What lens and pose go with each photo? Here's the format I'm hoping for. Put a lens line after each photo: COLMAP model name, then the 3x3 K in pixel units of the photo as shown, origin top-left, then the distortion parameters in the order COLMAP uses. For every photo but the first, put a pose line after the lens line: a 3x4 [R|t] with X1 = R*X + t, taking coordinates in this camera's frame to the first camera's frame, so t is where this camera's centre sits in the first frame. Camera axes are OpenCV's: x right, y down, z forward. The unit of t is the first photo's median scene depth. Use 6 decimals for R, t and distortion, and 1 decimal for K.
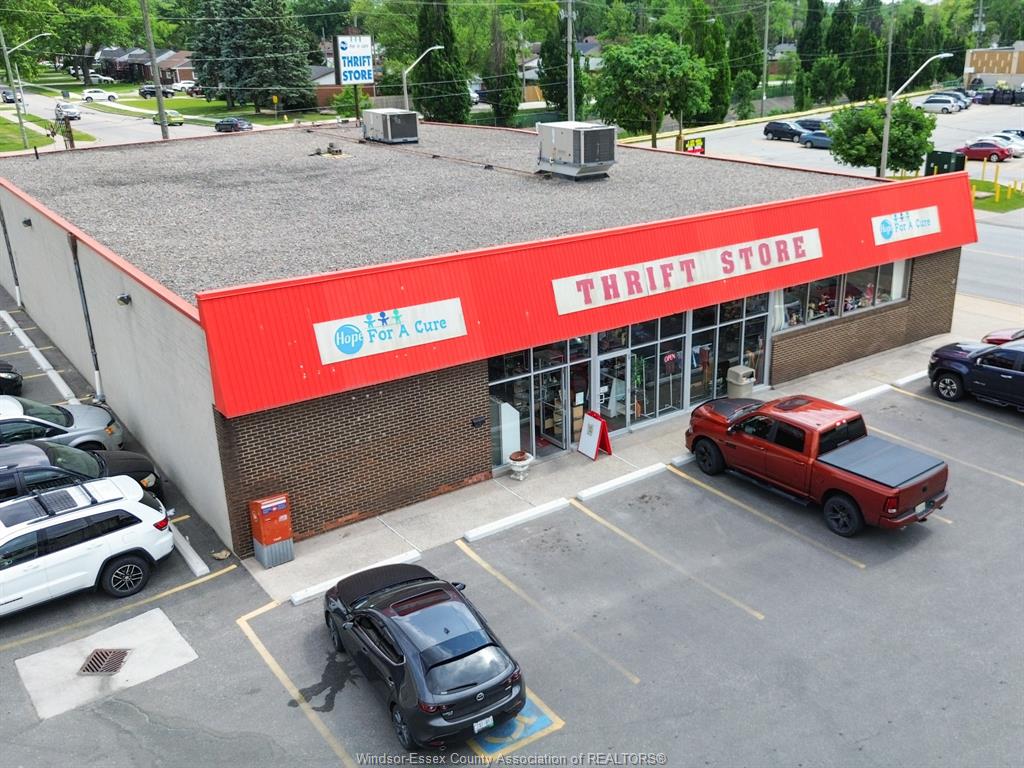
lens RADIAL K [[973.8, 0, 597.6], [0, 973.8, 382.2], [0, 0, 1]] dist [0.023375, -0.000302]
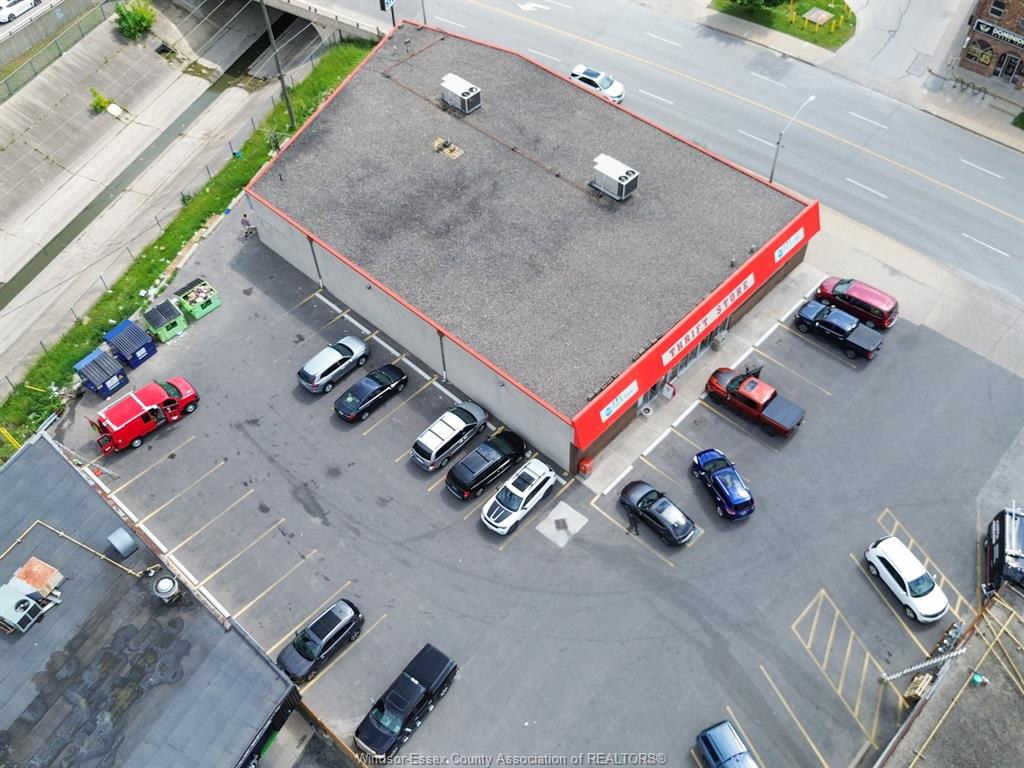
lens RADIAL K [[960.7, 0, 520.8], [0, 960.7, 385.6], [0, 0, 1]] dist [0.075077, -0.106511]
pose [[0.987866, -0.131621, 0.082441, -0.414690], [0.069230, 0.848356, 0.524880, -0.910826], [-0.139024, -0.512803, 0.847175, -0.750918]]
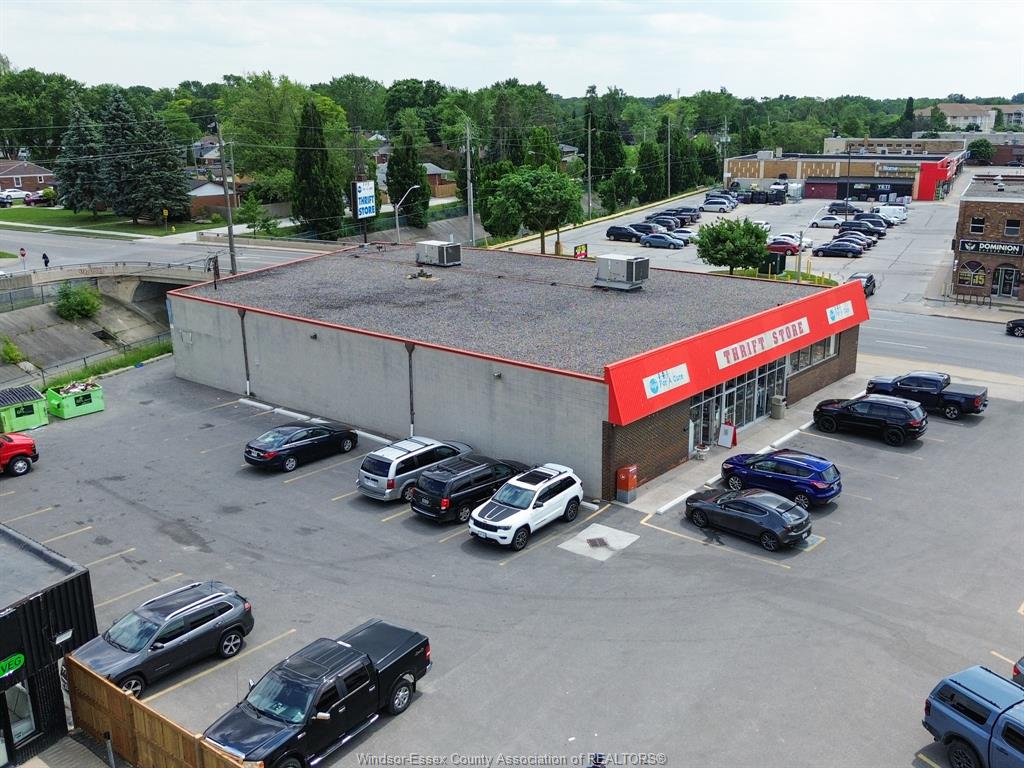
lens RADIAL K [[965.7, 0, 567.3], [0, 965.7, 387.4], [0, 0, 1]] dist [0.075182, -0.117471]
pose [[0.969632, -0.061872, 0.236612, -0.504445], [0.078869, 0.994889, -0.063048, 0.039313], [-0.231502, 0.079795, 0.969556, -0.494072]]
